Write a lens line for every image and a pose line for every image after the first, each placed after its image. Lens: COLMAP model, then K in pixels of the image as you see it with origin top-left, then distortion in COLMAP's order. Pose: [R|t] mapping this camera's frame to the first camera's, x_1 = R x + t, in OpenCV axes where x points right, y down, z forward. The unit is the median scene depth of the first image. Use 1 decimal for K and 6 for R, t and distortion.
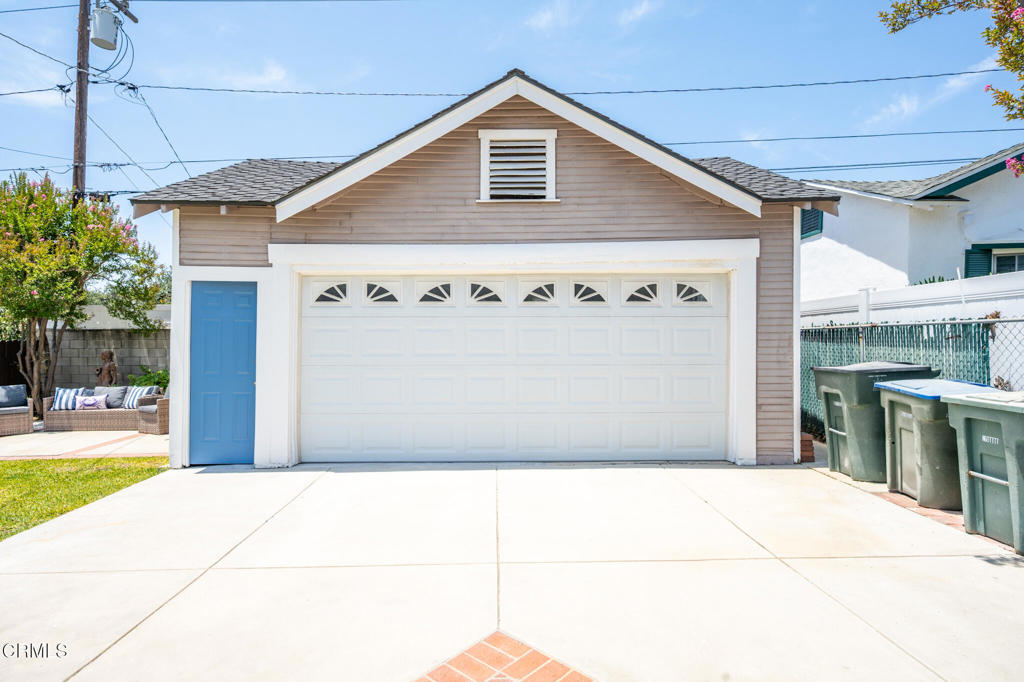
lens RADIAL K [[542.3, 0, 513.8], [0, 542.3, 343.0], [0, 0, 1]] dist [0.001886, 0.000857]
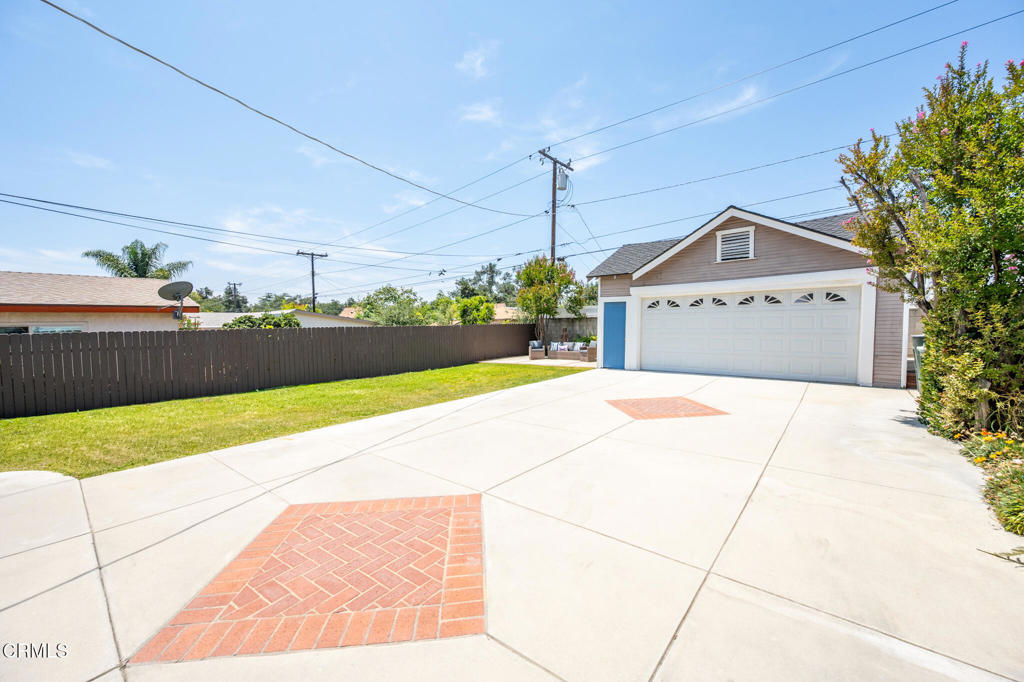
lens RADIAL K [[396.3, 0, 508.2], [0, 396.3, 344.7], [0, 0, 1]] dist [0.000633, 0.000147]
pose [[0.743839, 0.027790, -0.667781, 0.400205], [0.010083, 0.998555, 0.052787, -0.007440], [0.668283, -0.045998, 0.742484, -0.838831]]
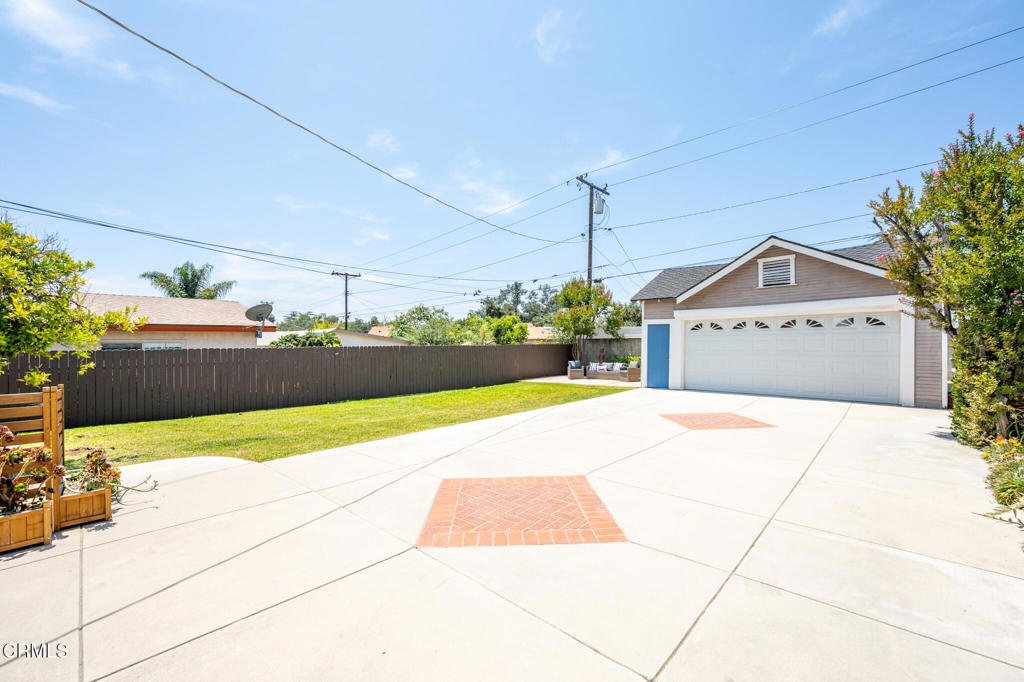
lens RADIAL K [[411.8, 0, 509.4], [0, 411.8, 345.3], [0, 0, 1]] dist [-0.001250, -0.000206]
pose [[0.707923, 0.000860, -0.706289, 0.437759], [0.002336, 0.999991, 0.003560, -0.009601], [0.706286, -0.004170, 0.707915, -1.075581]]
